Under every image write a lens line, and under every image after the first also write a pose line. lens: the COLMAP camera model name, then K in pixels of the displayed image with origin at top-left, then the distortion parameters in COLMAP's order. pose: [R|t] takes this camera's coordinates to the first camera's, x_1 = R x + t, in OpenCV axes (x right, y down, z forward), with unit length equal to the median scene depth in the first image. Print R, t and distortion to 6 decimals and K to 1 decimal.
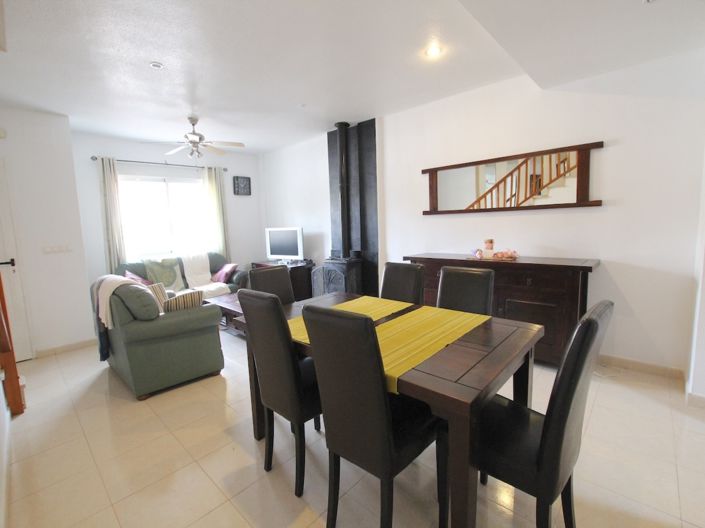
lens RADIAL K [[330.0, 0, 356.1], [0, 330.0, 256.5], [0, 0, 1]] dist [-0.032444, 0.001013]
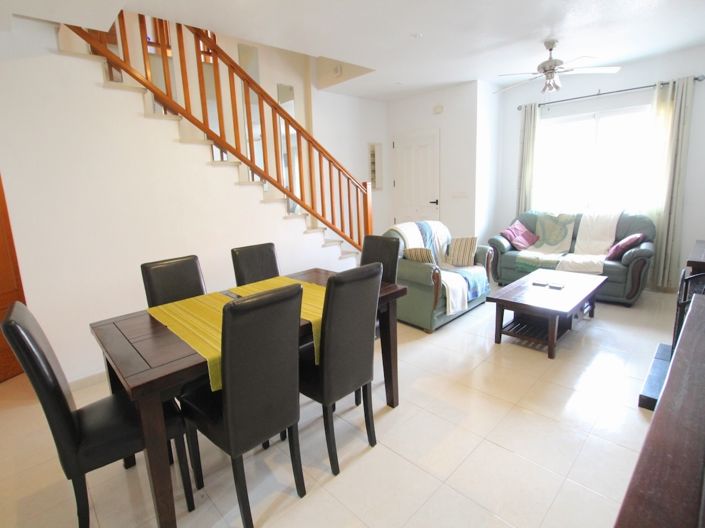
lens RADIAL K [[364.6, 0, 354.5], [0, 364.6, 249.9], [0, 0, 1]] dist [-0.000256, -0.000229]
pose [[-0.059877, 0.228003, -0.971818, 0.421345], [-0.058339, 0.971101, 0.231429, -0.093540], [0.996500, 0.070552, -0.044845, 0.509269]]
